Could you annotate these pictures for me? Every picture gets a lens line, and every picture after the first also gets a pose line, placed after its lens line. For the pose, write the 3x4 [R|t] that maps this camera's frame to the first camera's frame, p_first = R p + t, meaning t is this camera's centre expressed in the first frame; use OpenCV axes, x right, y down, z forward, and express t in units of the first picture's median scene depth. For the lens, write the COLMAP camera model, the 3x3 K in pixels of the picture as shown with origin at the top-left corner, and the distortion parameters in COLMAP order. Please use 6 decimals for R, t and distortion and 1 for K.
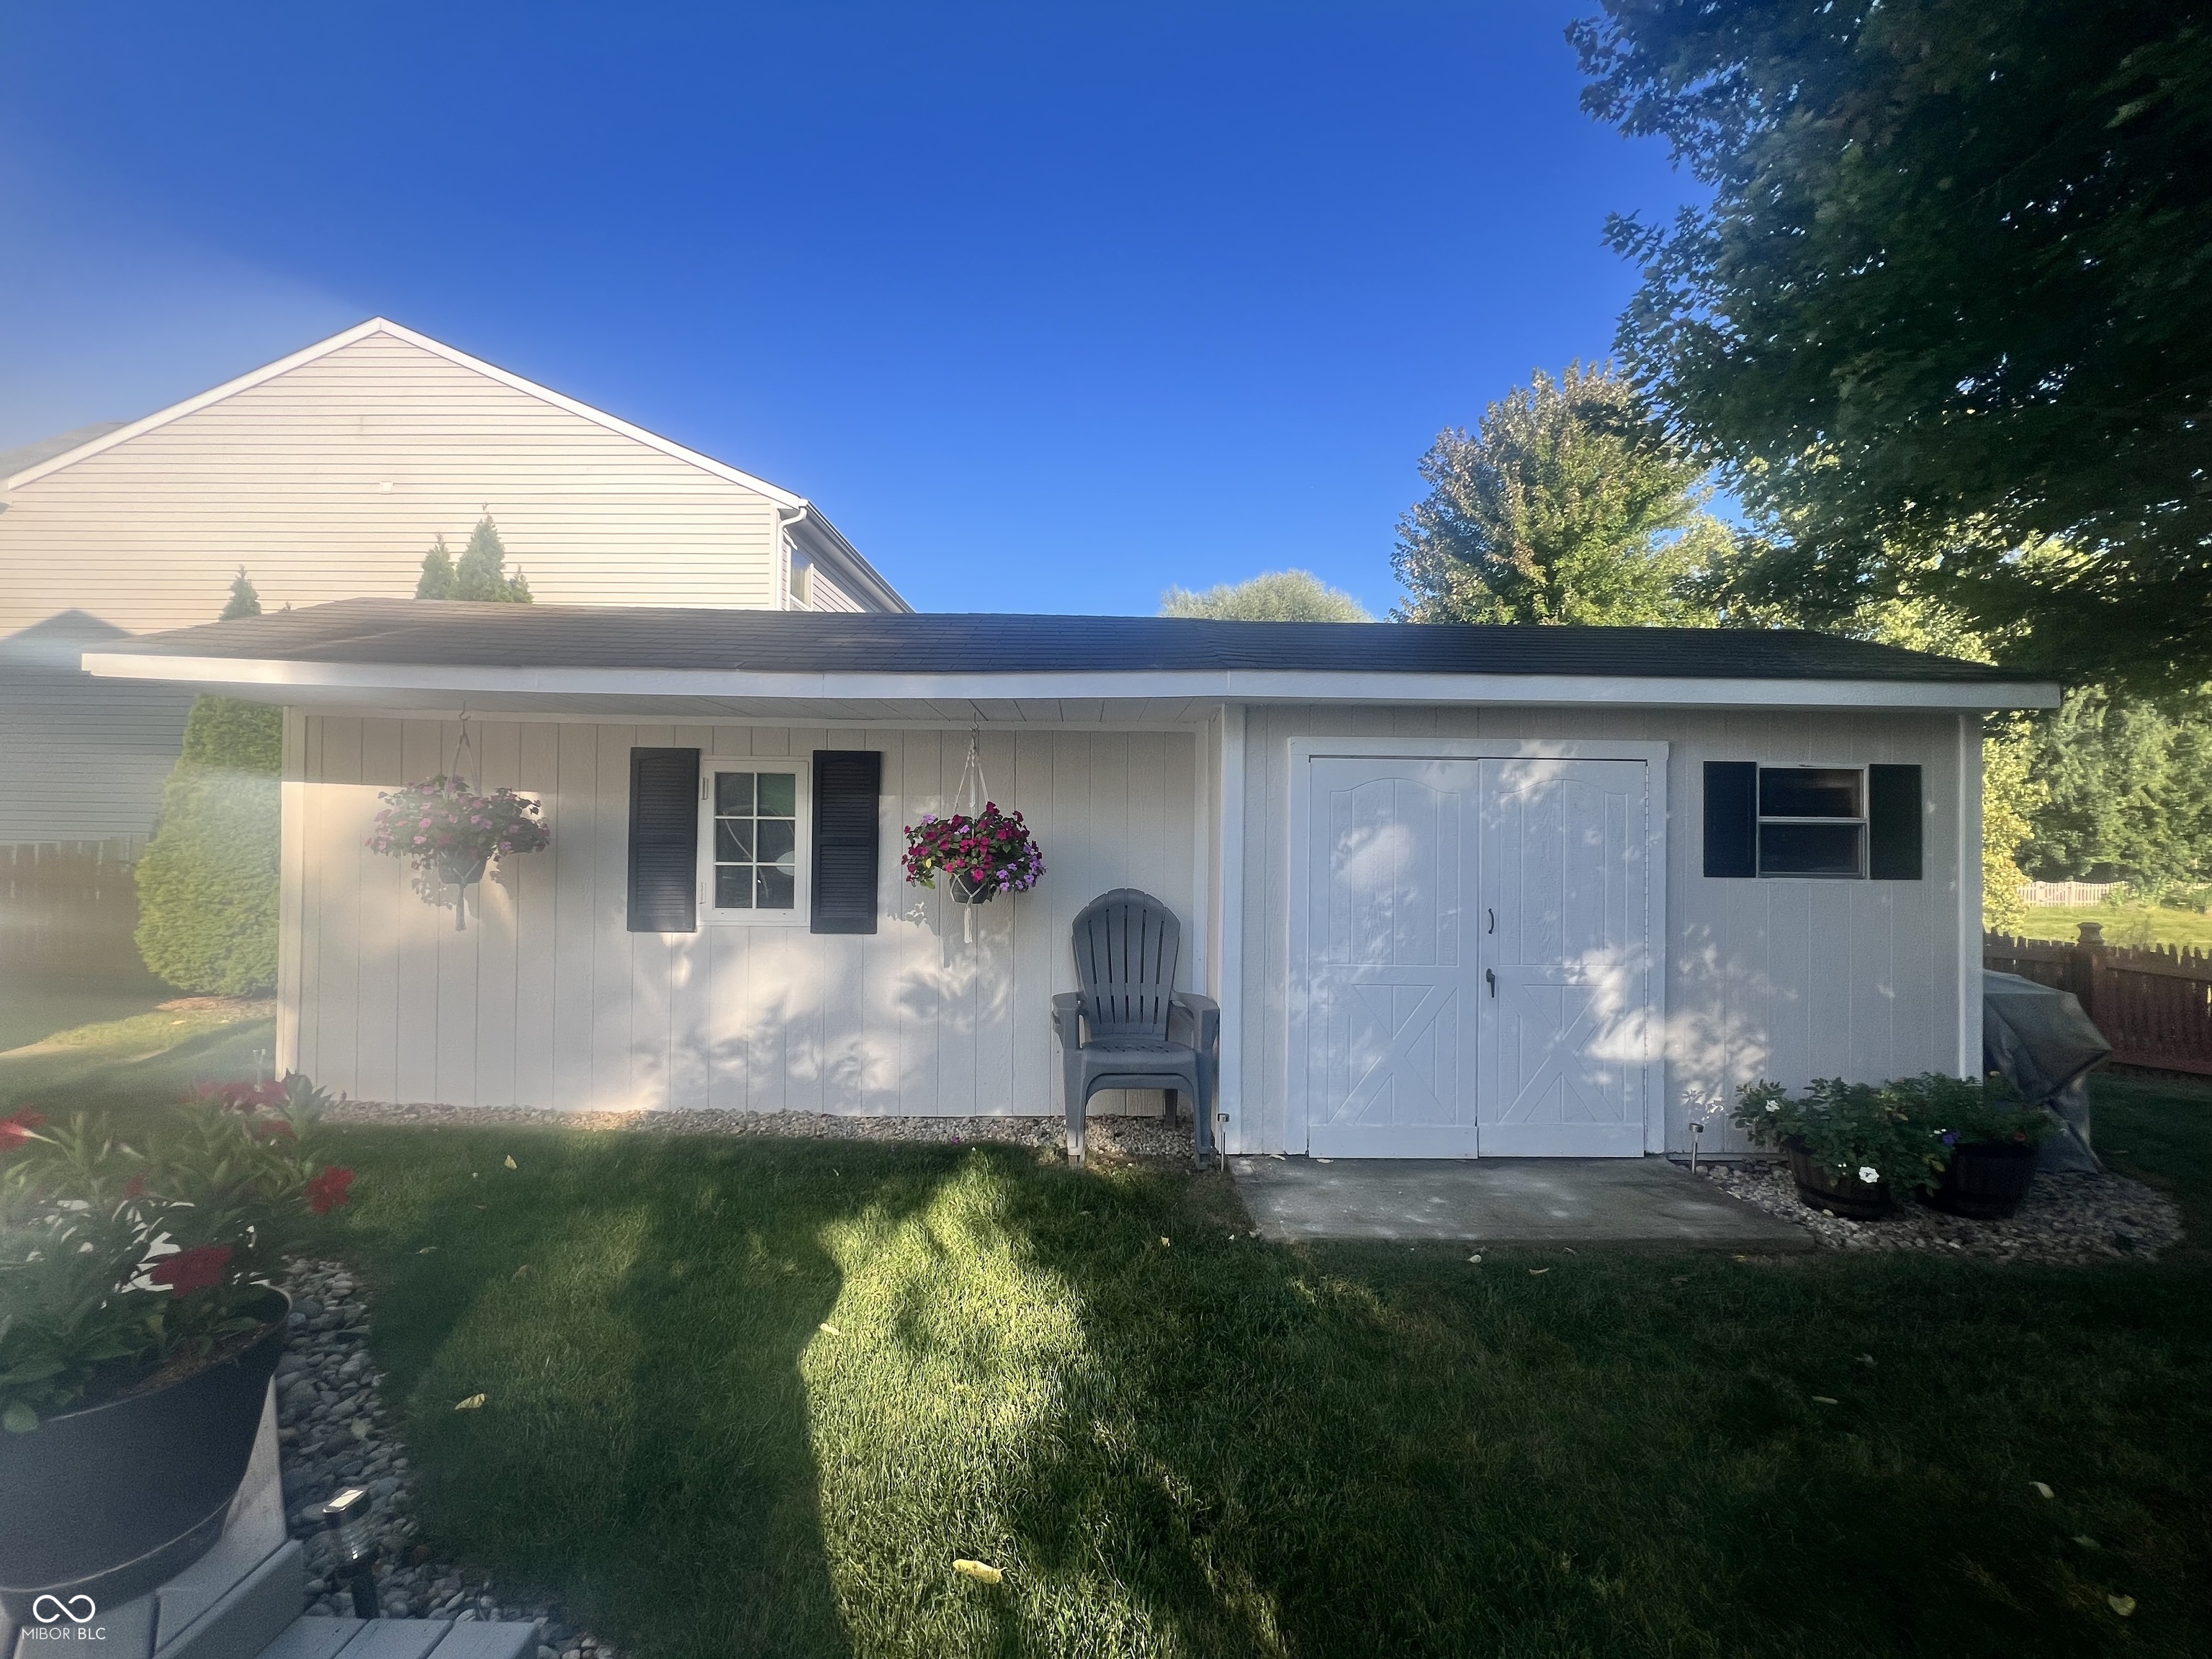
lens RADIAL K [[889.2, 0, 1108.6], [0, 889.2, 832.1], [0, 0, 1]] dist [0.000925, 0.000302]
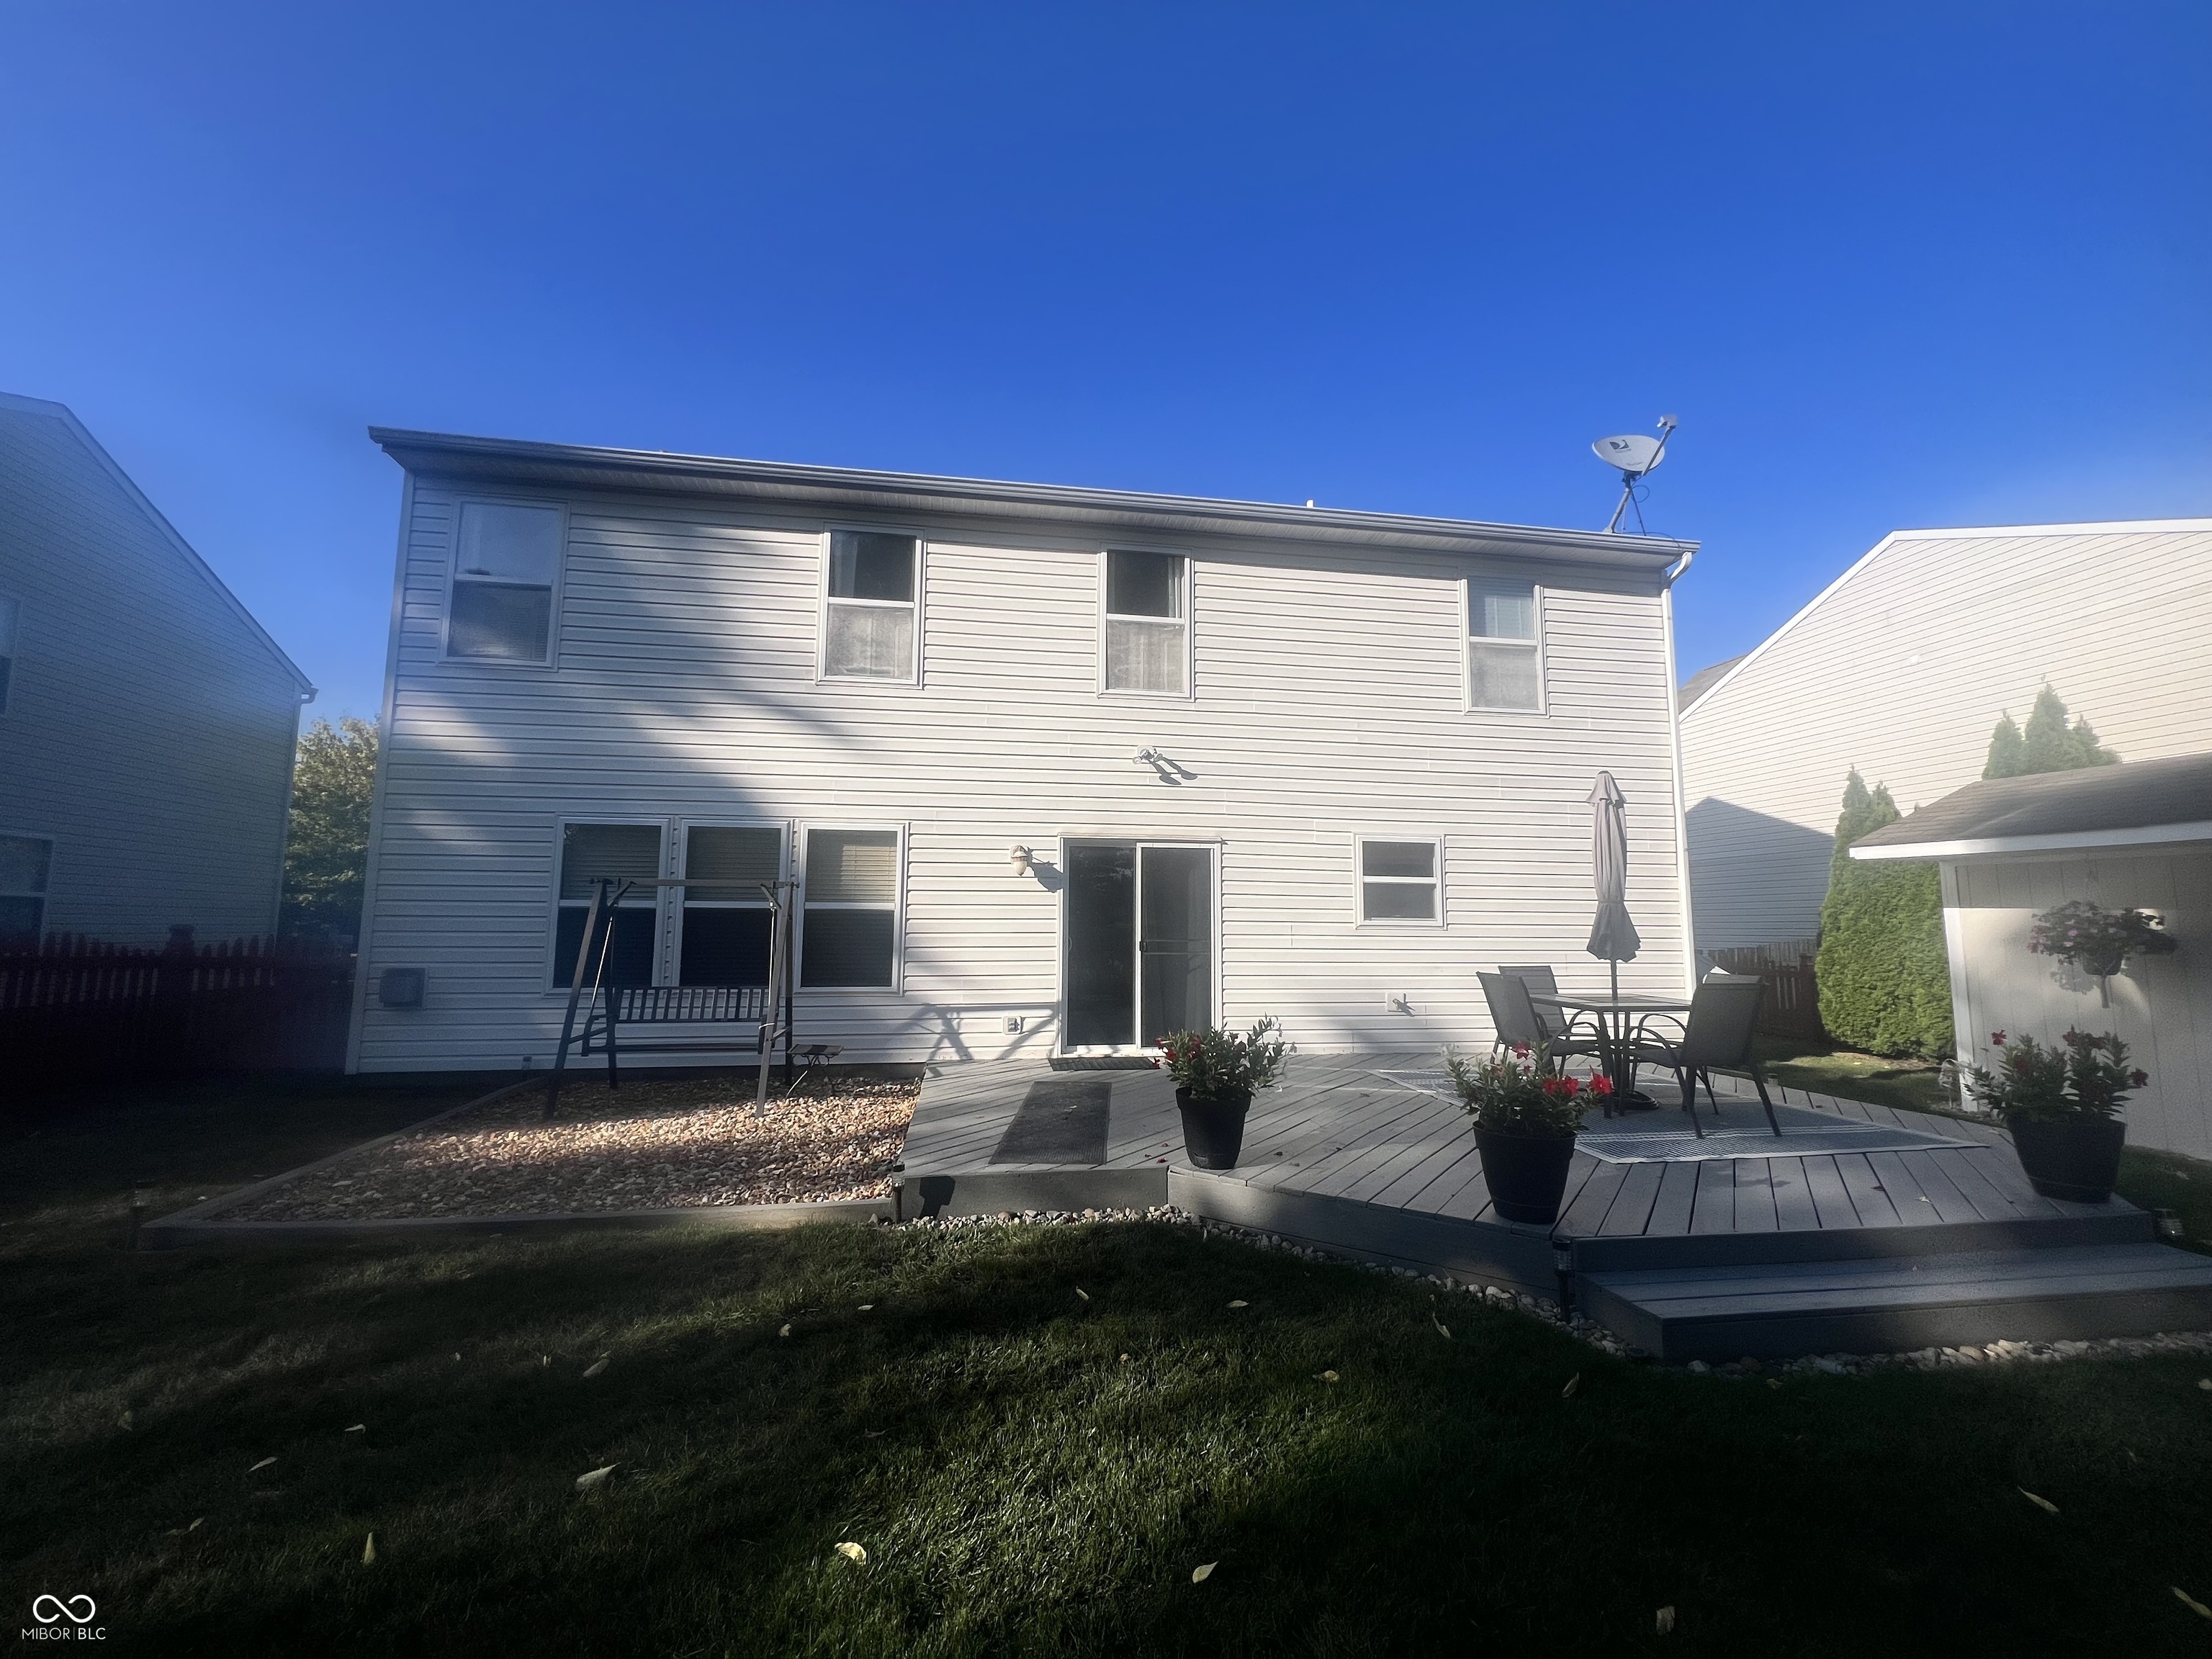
lens RADIAL K [[889.2, 0, 1108.6], [0, 889.2, 832.1], [0, 0, 1]] dist [0.000925, 0.000302]
pose [[0.185840, -0.122340, -0.974934, 0.392015], [0.000317, 0.992226, -0.124449, 0.006379], [0.982580, 0.022818, 0.184434, -0.813750]]
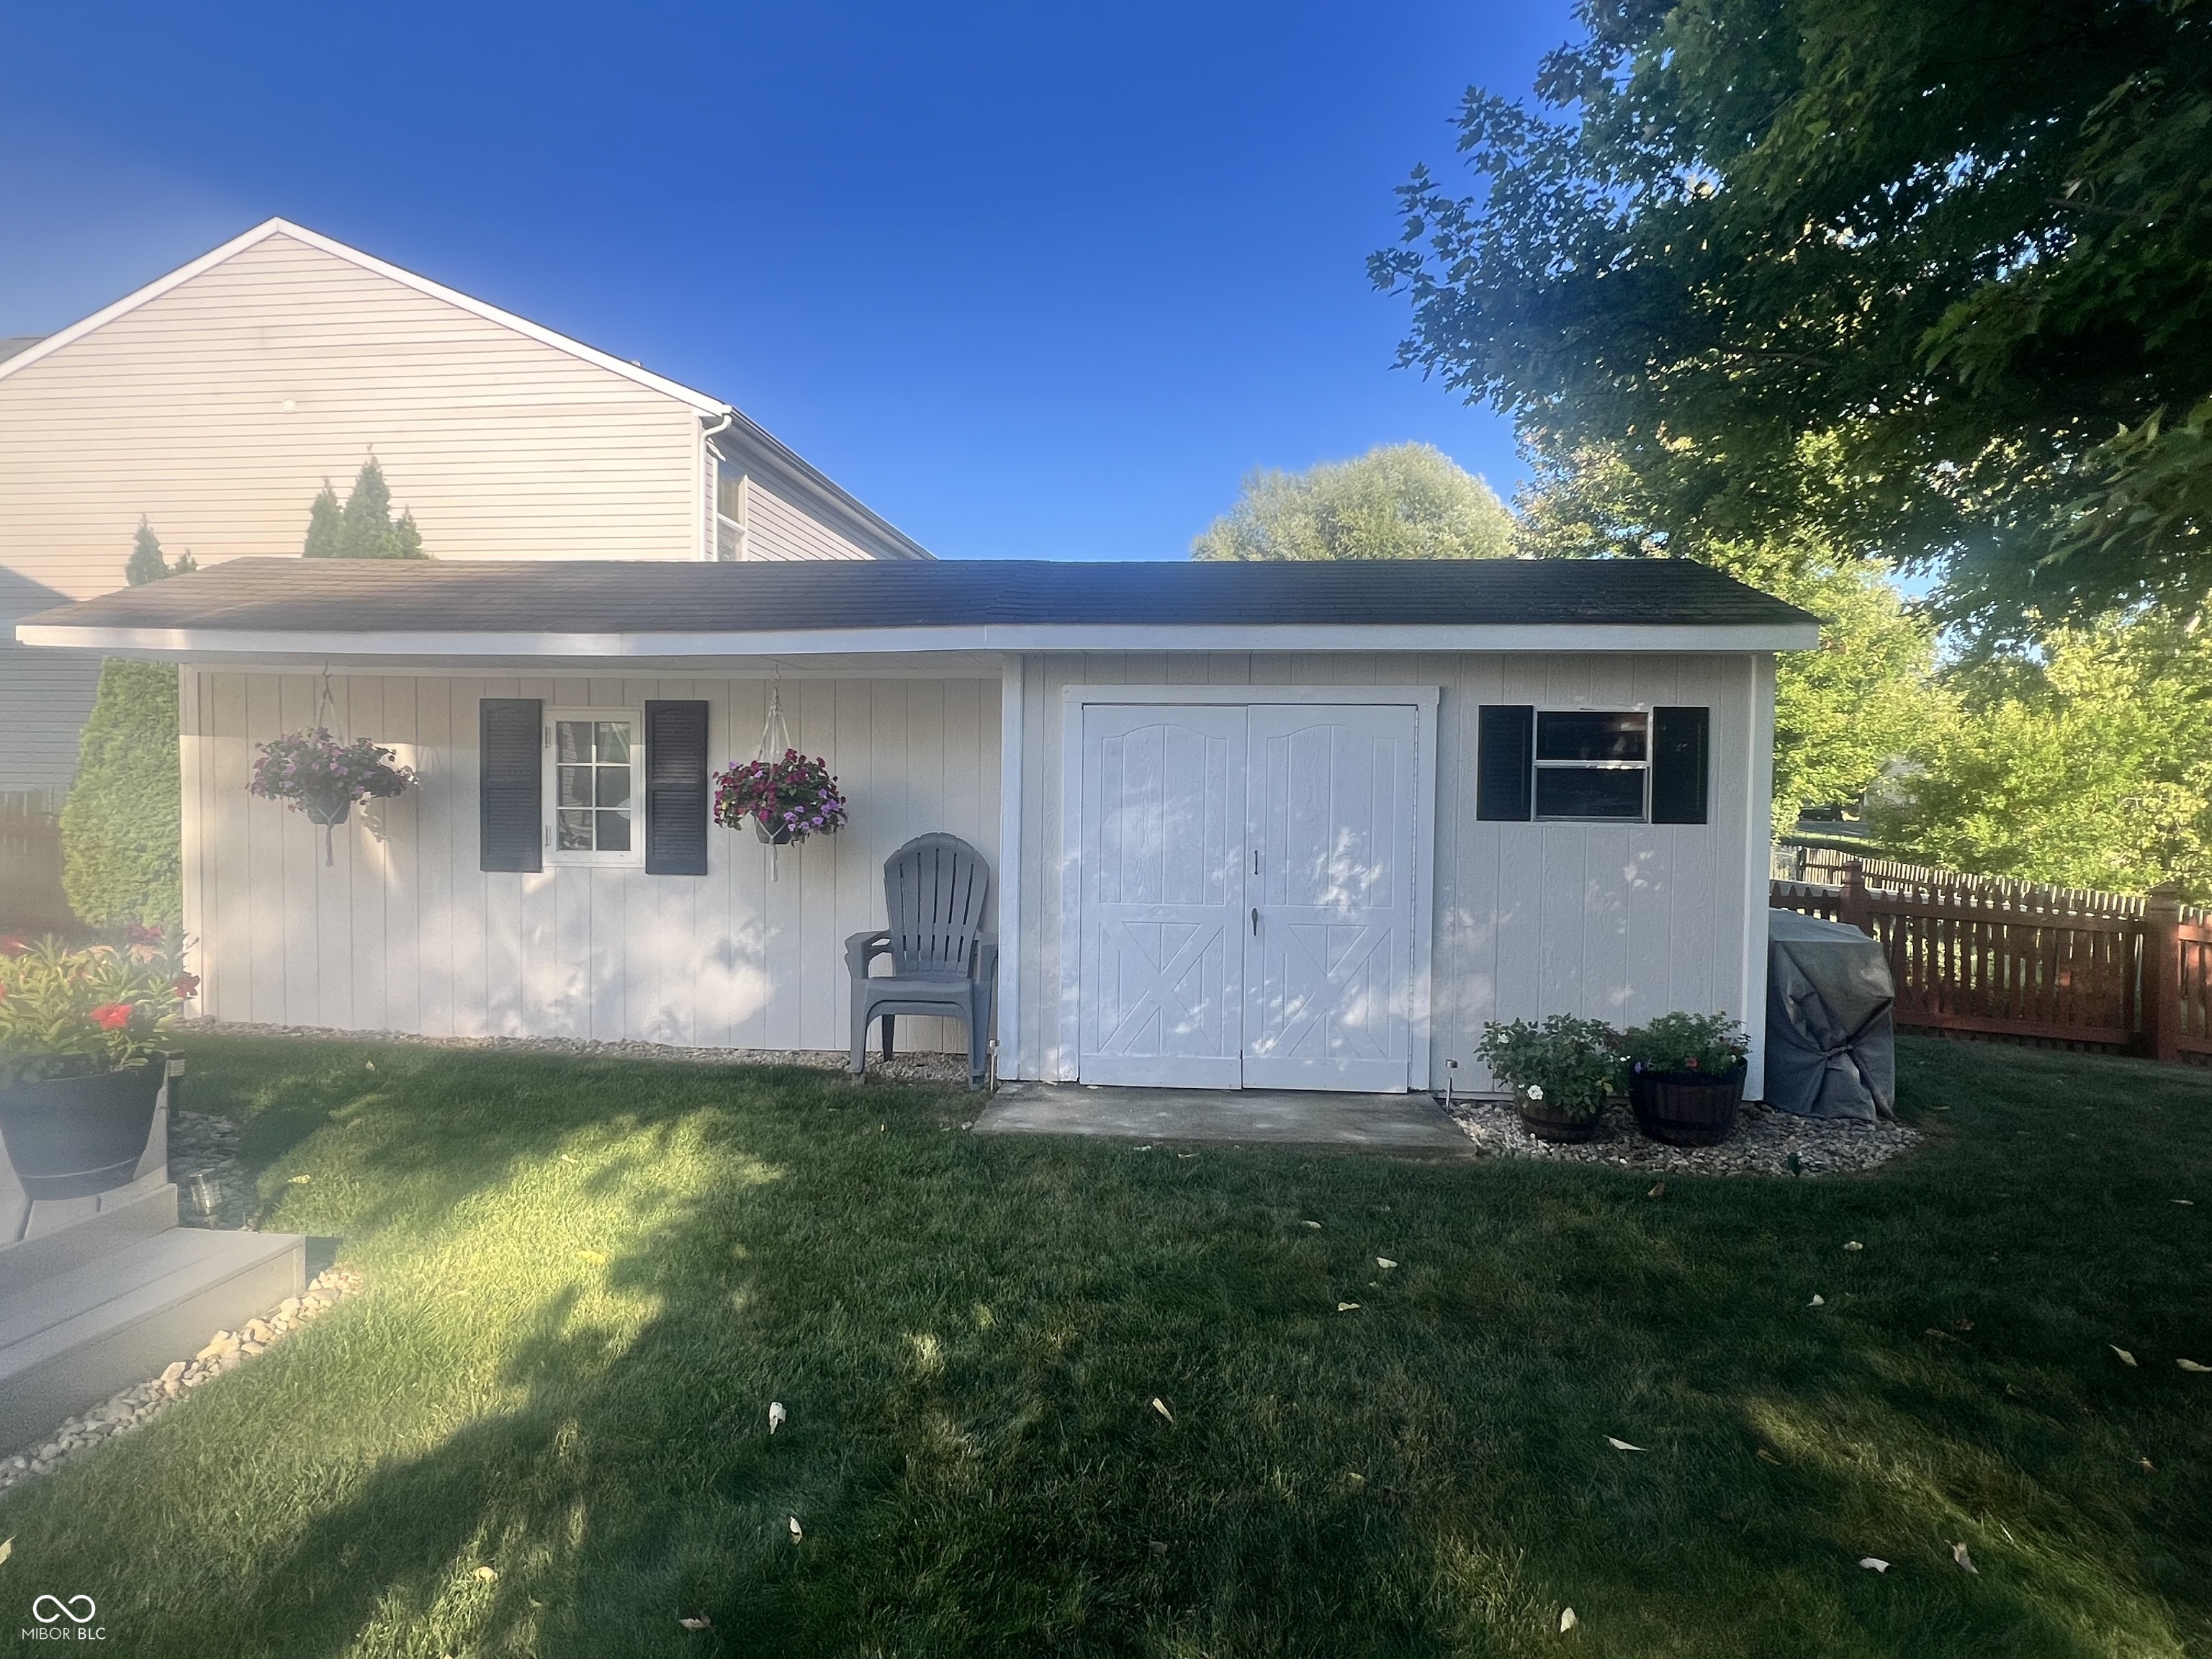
lens RADIAL K [[1171.3, 0, 1102.8], [0, 1171.3, 835.5], [0, 0, 1]] dist [0.001968, -0.000248]
pose [[0.995139, 0.003311, -0.098429, 0.362018], [0.000793, 0.999133, 0.041633, 0.011232], [0.098482, -0.041509, 0.994273, -0.346183]]
